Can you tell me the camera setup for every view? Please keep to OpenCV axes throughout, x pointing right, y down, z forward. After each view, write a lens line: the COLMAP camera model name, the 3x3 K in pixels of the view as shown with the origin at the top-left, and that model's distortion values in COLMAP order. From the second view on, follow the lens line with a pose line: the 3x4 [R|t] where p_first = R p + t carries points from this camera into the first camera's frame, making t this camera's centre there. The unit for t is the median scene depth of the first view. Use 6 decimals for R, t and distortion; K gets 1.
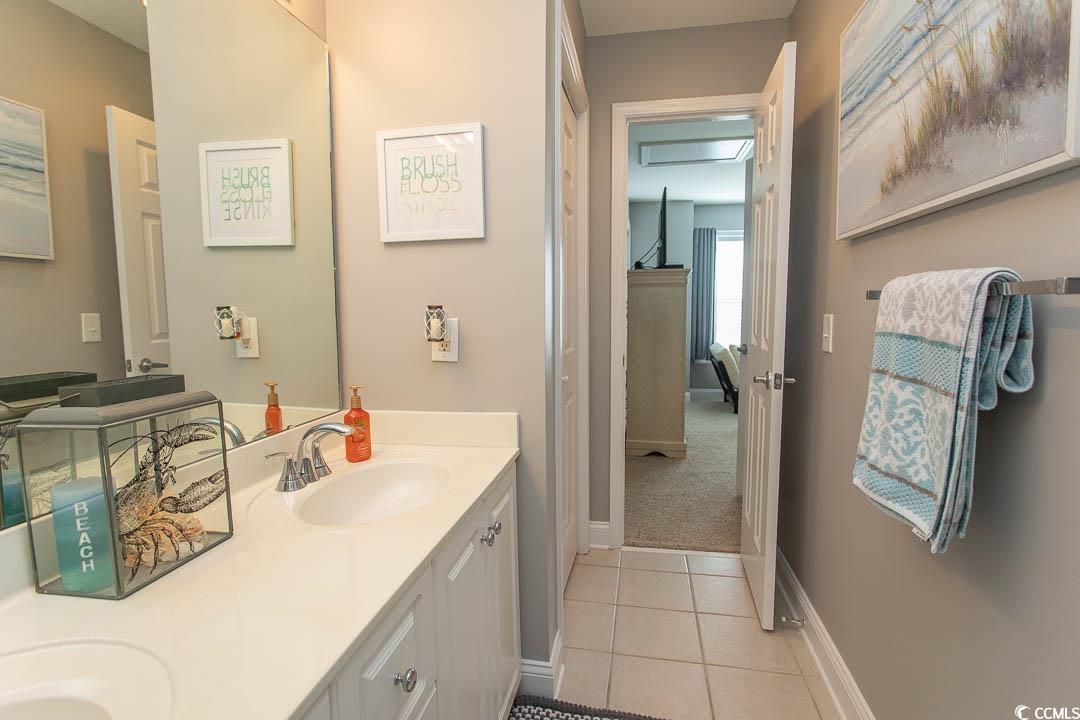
lens RADIAL K [[530.9, 0, 540.1], [0, 530.9, 365.2], [0, 0, 1]] dist [-0.013066, 0.005723]
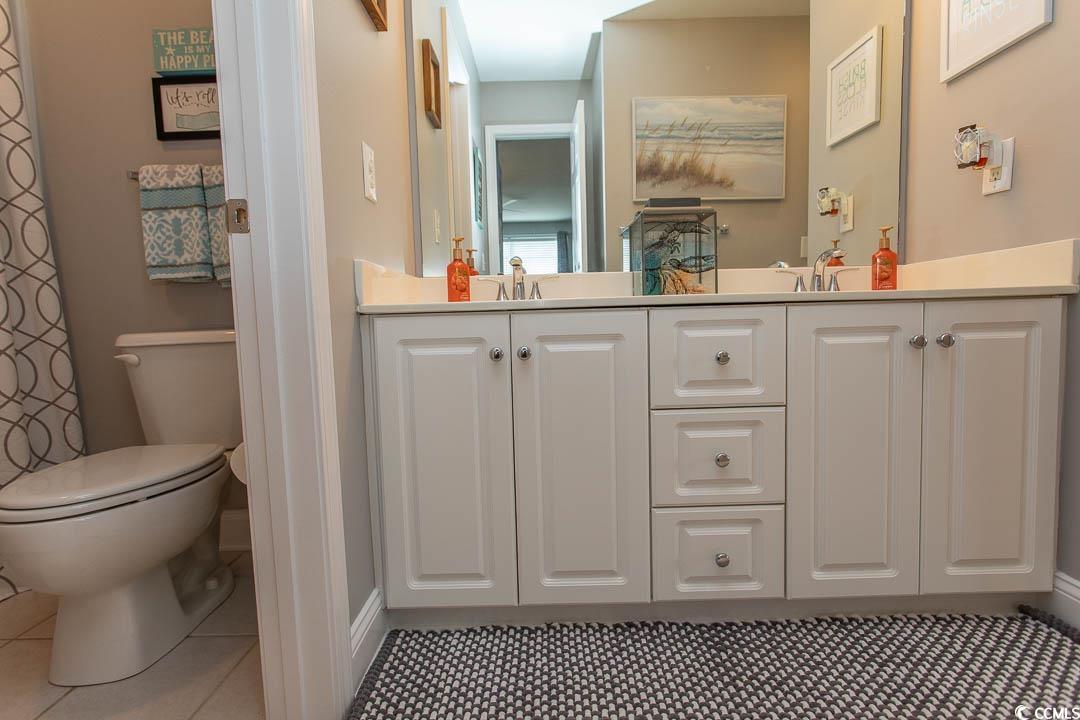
lens RADIAL K [[530.9, 0, 540.1], [0, 530.9, 357.4], [0, 0, 1]] dist [-0.013066, 0.005723]
pose [[0.196946, 0.077132, -0.977376, 0.538501], [-0.084137, 0.994552, 0.061533, 0.271128], [0.976798, 0.070115, 0.202362, 0.104518]]
